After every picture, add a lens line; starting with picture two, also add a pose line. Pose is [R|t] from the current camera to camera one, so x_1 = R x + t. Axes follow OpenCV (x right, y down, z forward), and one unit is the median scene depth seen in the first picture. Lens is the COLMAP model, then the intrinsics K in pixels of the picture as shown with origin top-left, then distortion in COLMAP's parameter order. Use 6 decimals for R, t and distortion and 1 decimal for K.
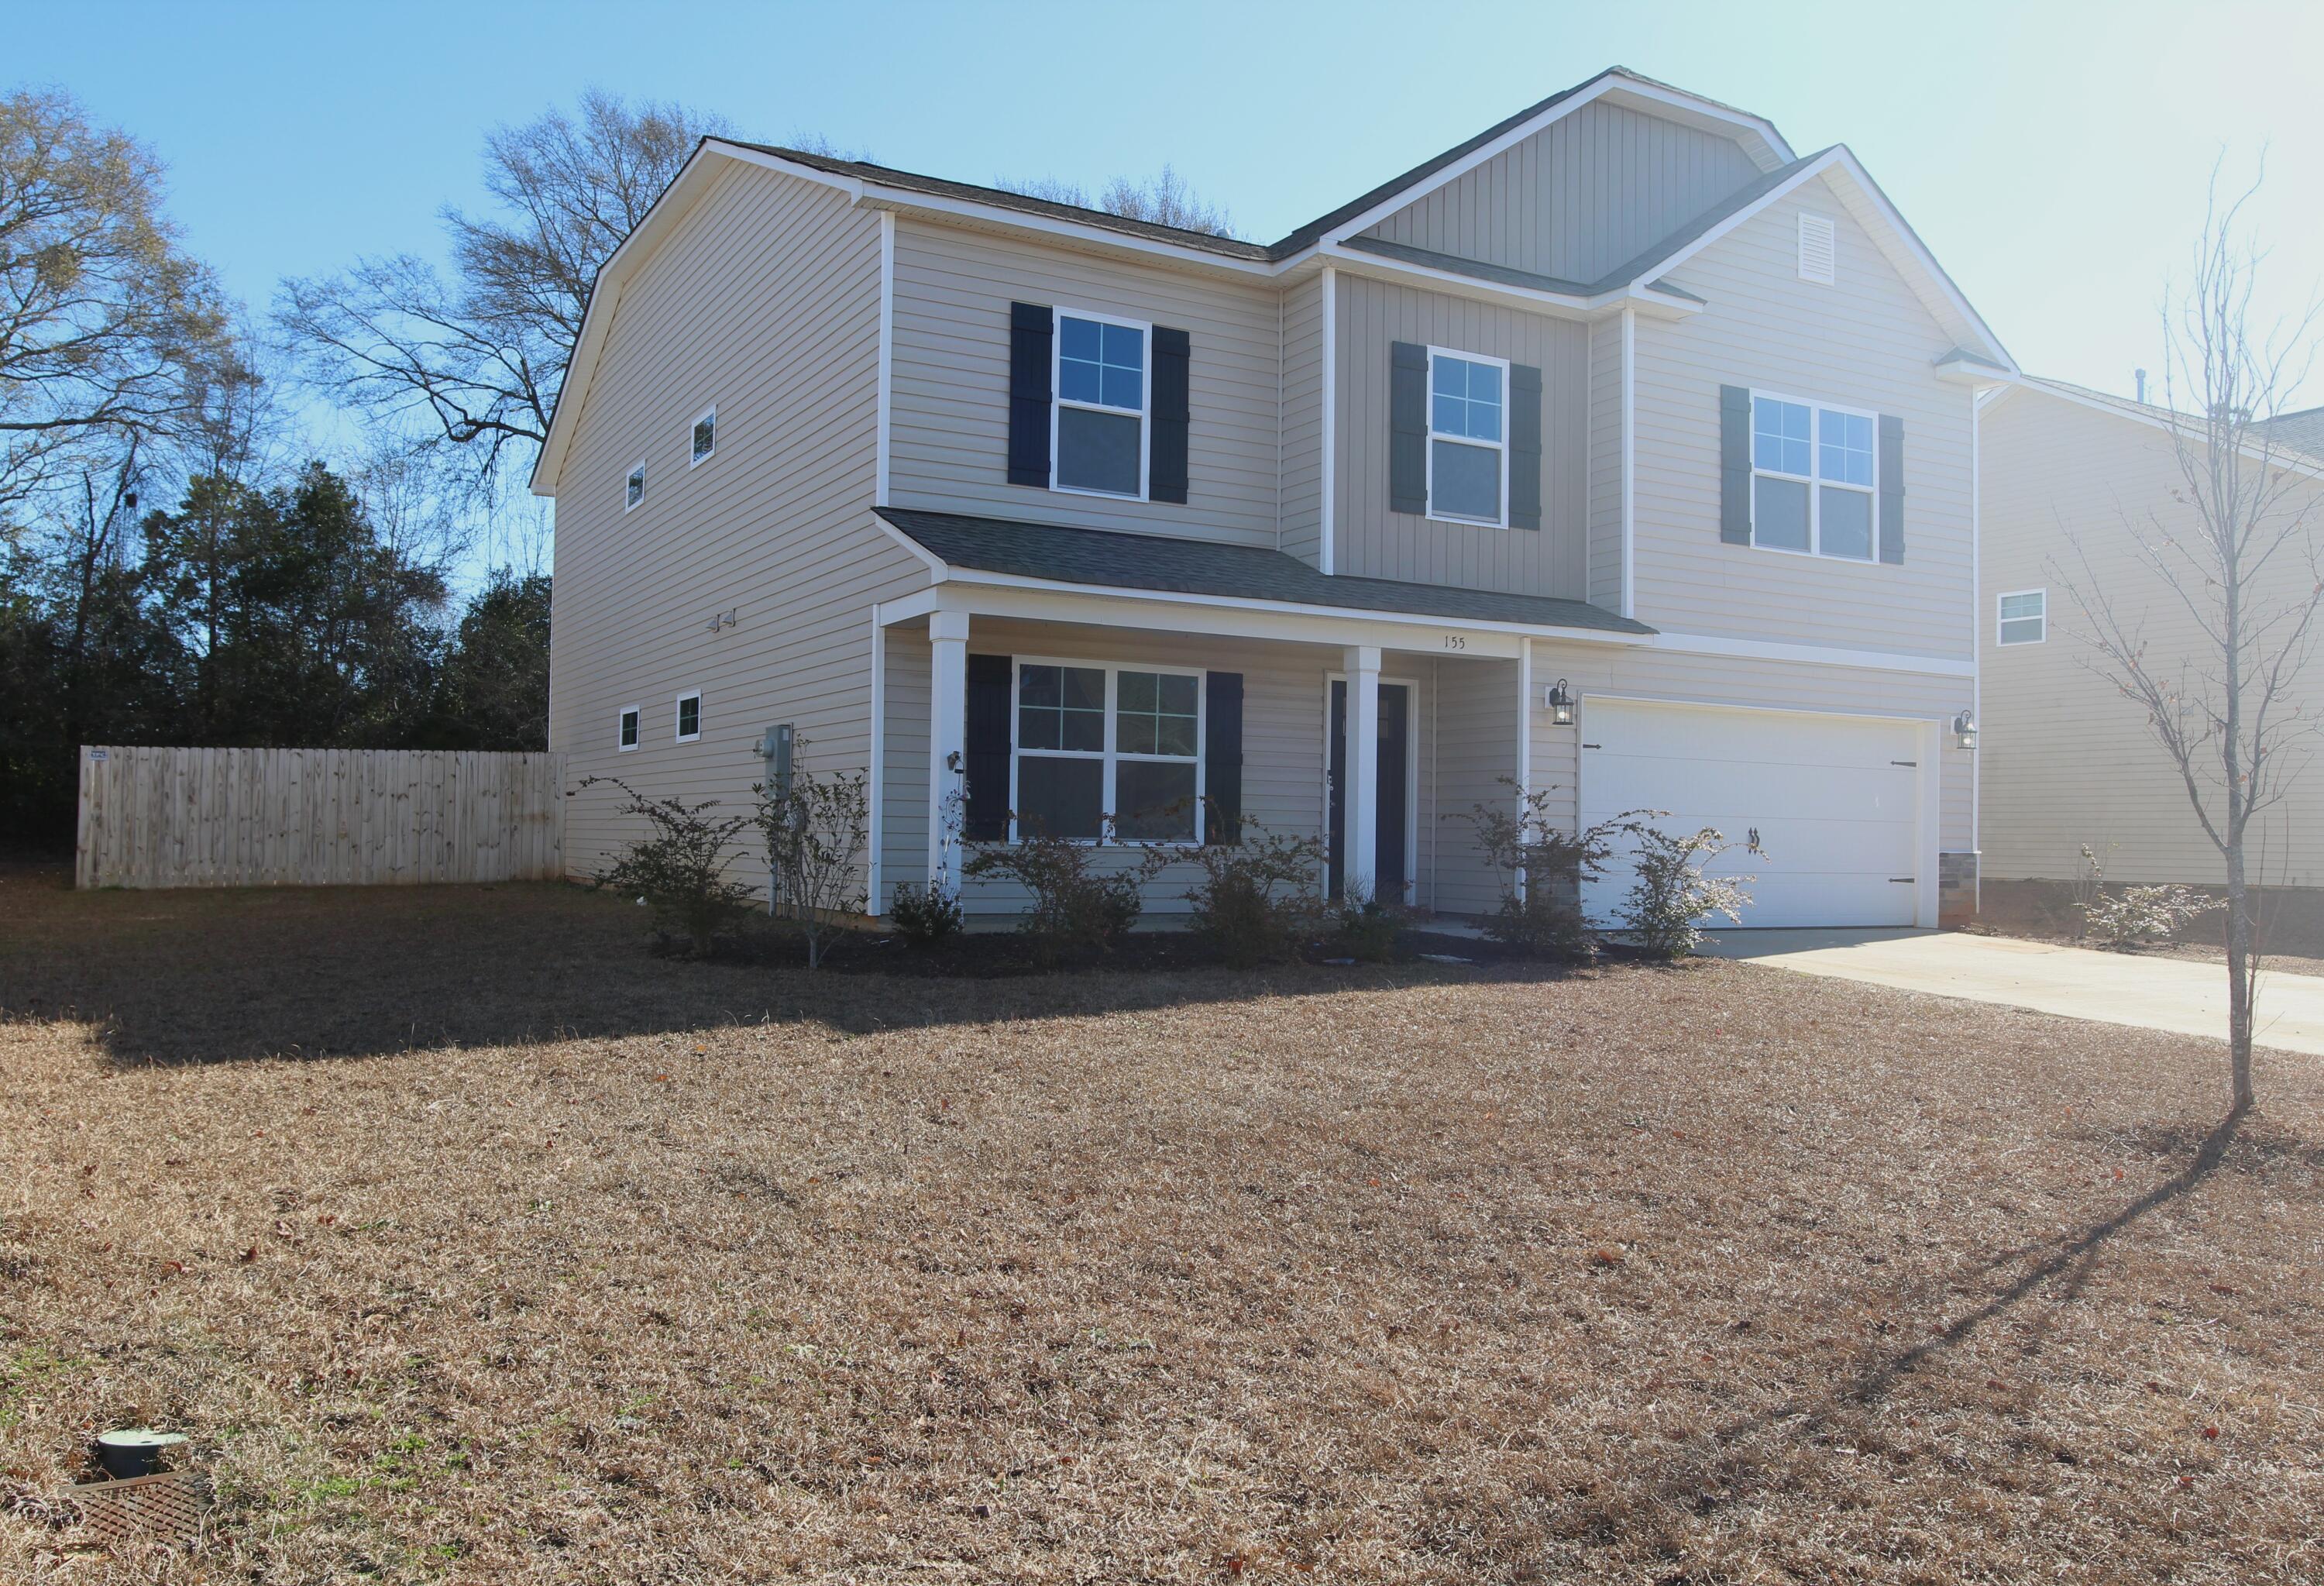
lens RADIAL K [[1770.3, 0, 1158.8], [0, 1770.3, 797.9], [0, 0, 1]] dist [-0.035644, -0.000125]
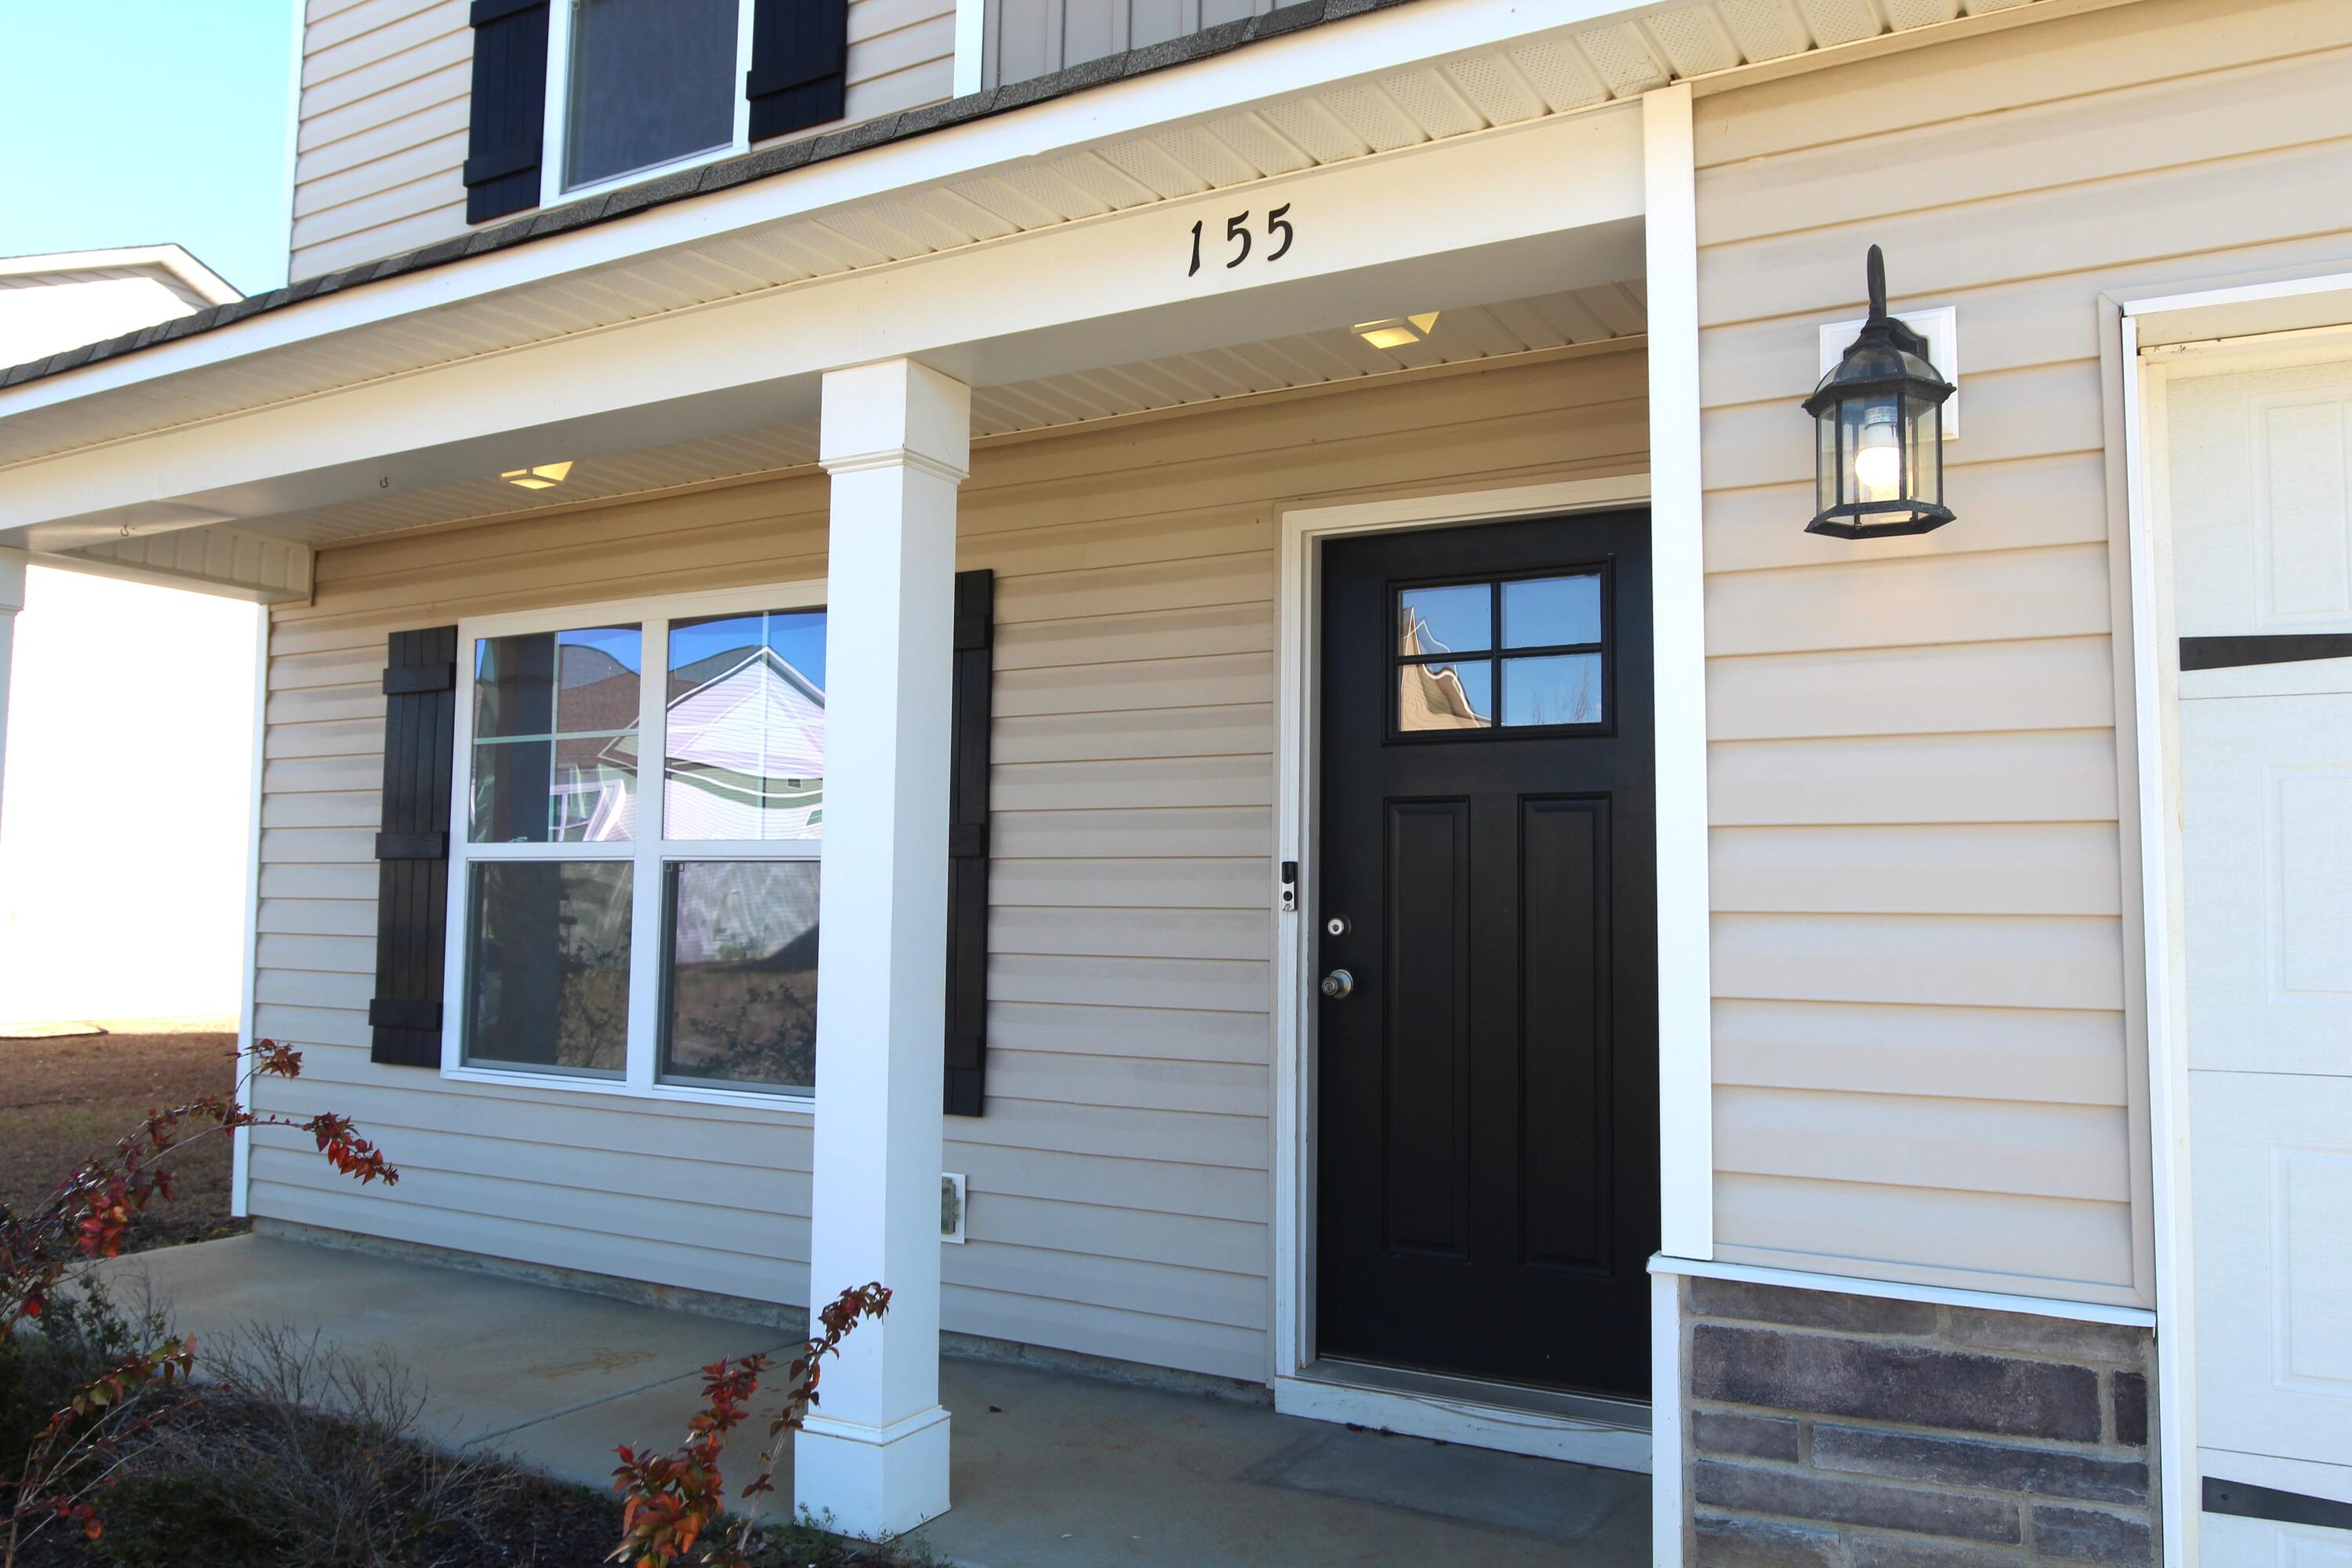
lens RADIAL K [[1743.9, 0, 1163.8], [0, 1743.9, 790.5], [0, 0, 1]] dist [-0.027491, -0.005495]
pose [[0.518968, -0.069718, -0.851946, 0.317951], [0.019274, 0.997369, -0.069877, -0.008006], [0.854577, 0.019843, 0.518946, 0.843065]]
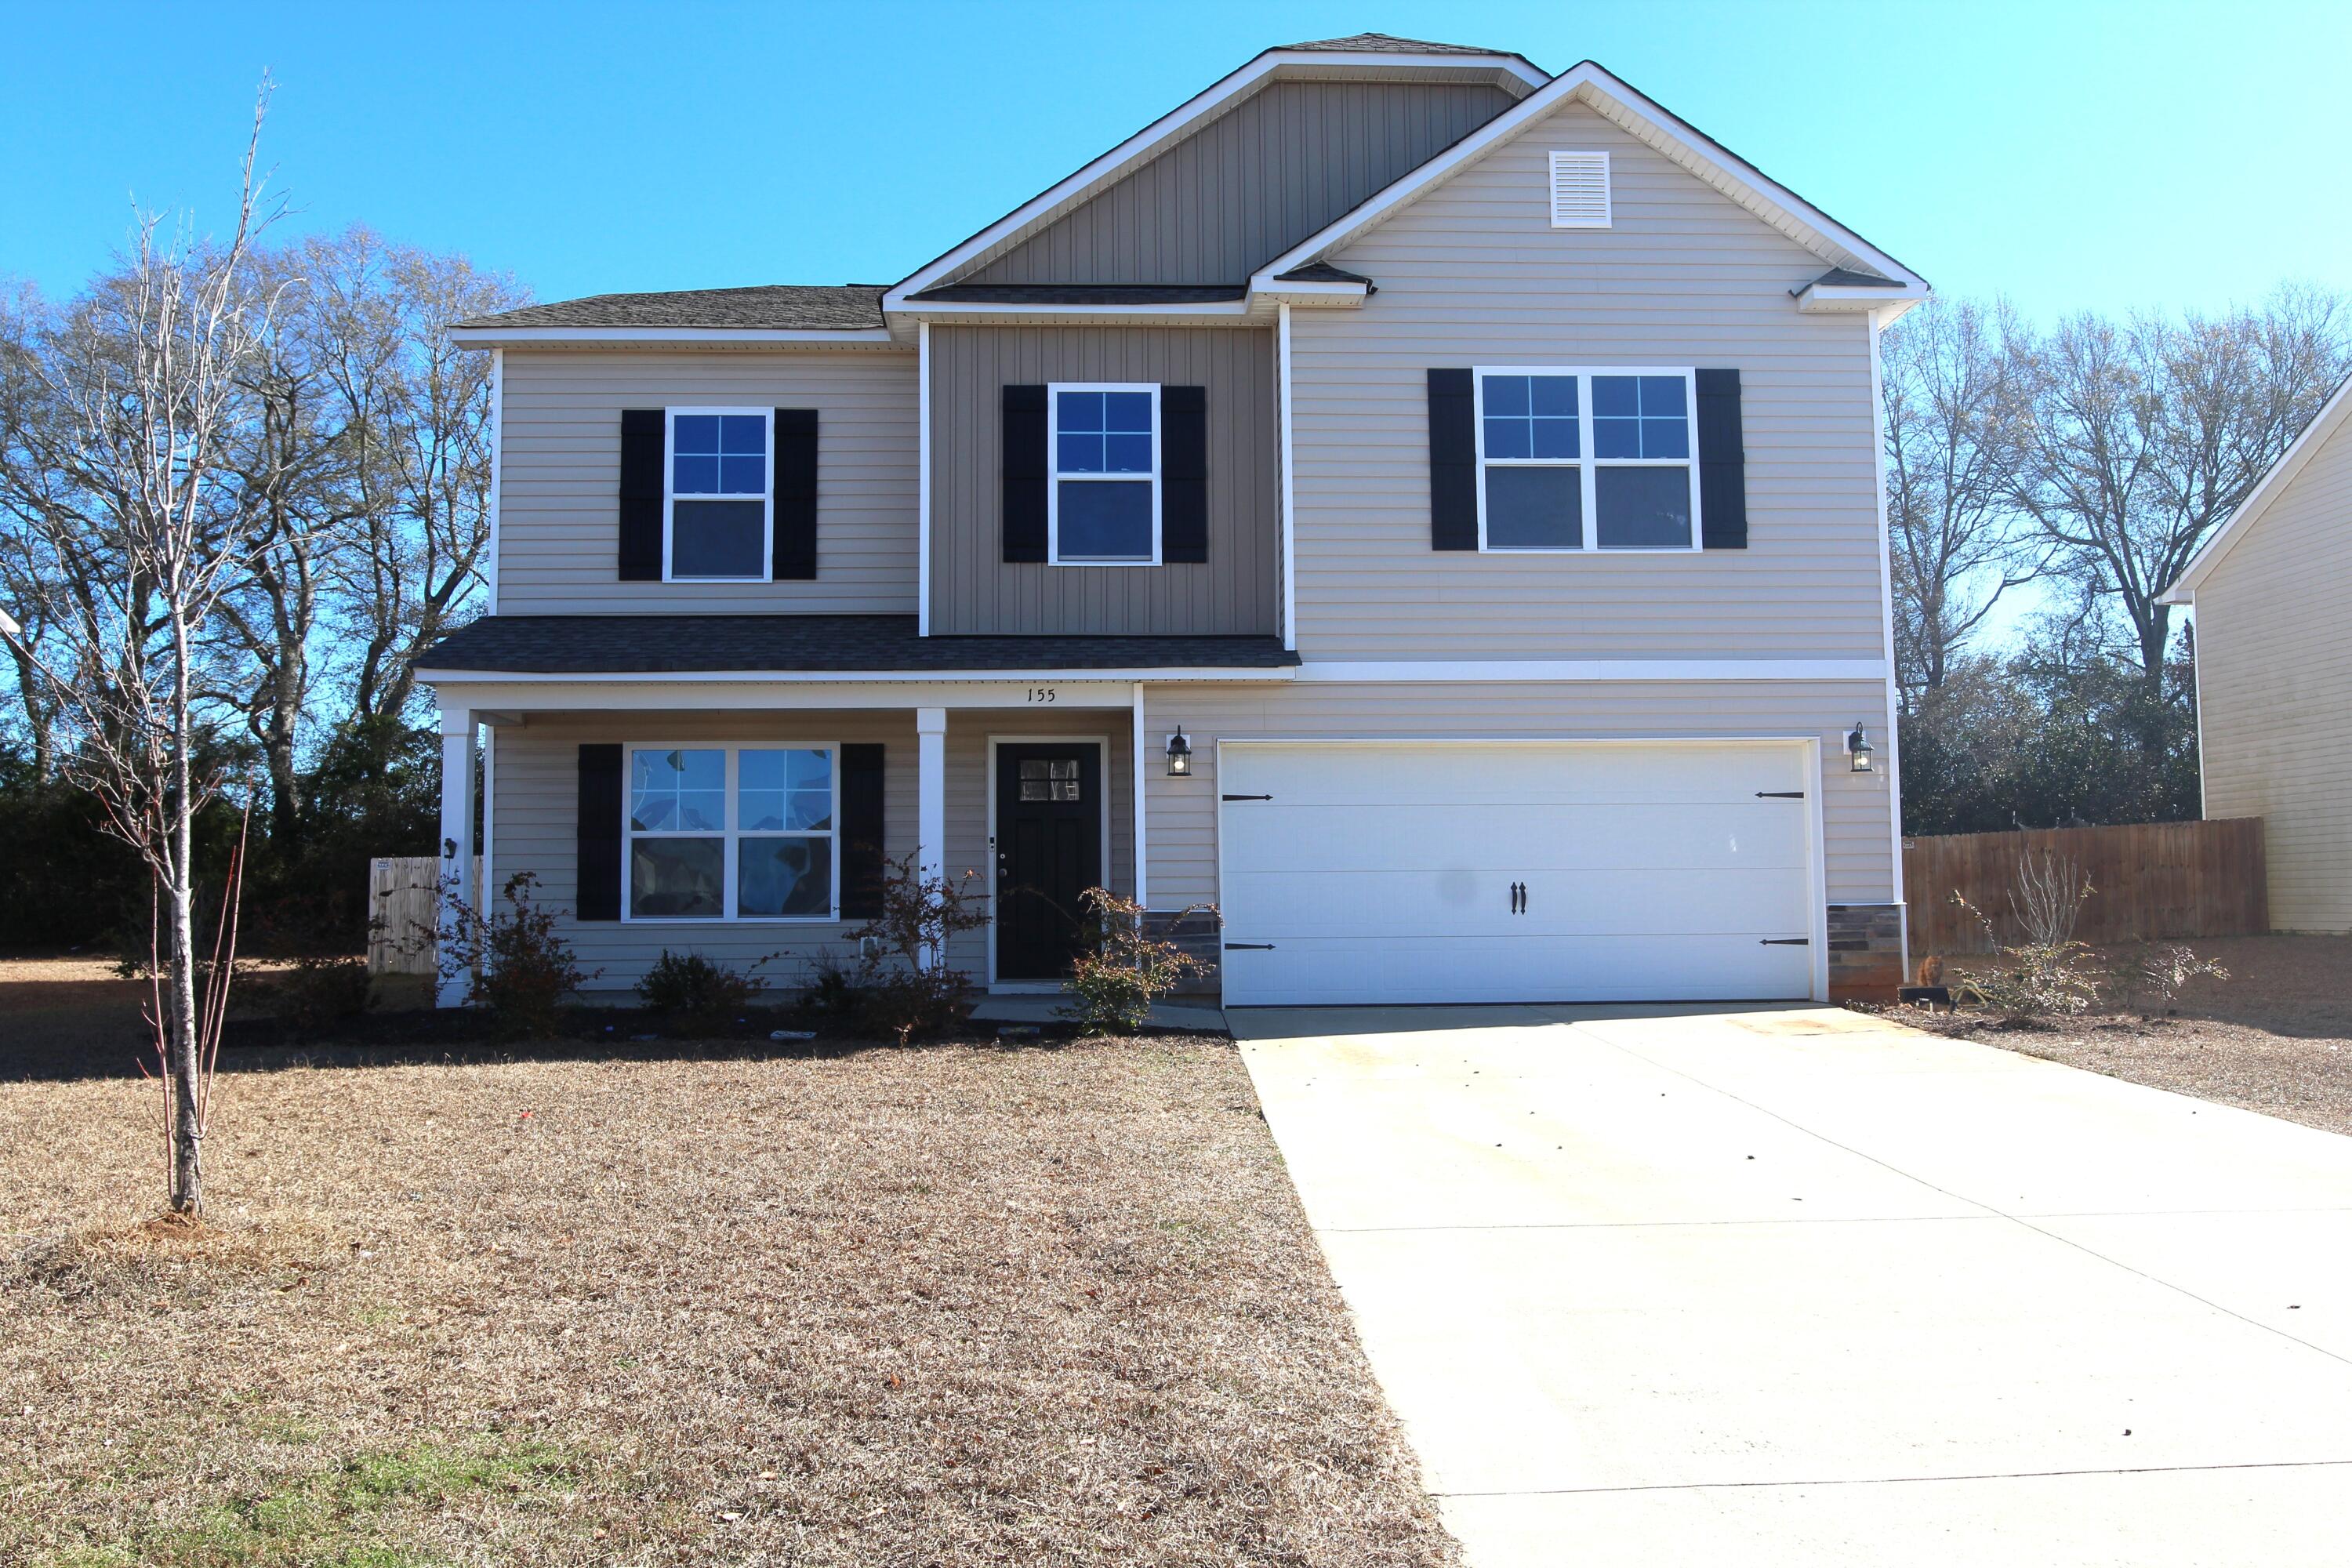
lens RADIAL K [[1743.9, 0, 1181.0], [0, 1743.9, 779.0], [0, 0, 1]] dist [-0.027491, -0.005495]
pose [[0.897119, -0.058730, -0.437868, 0.601542], [0.034523, 0.997413, -0.063049, 0.015729], [0.440438, 0.041446, 0.896826, 0.201046]]
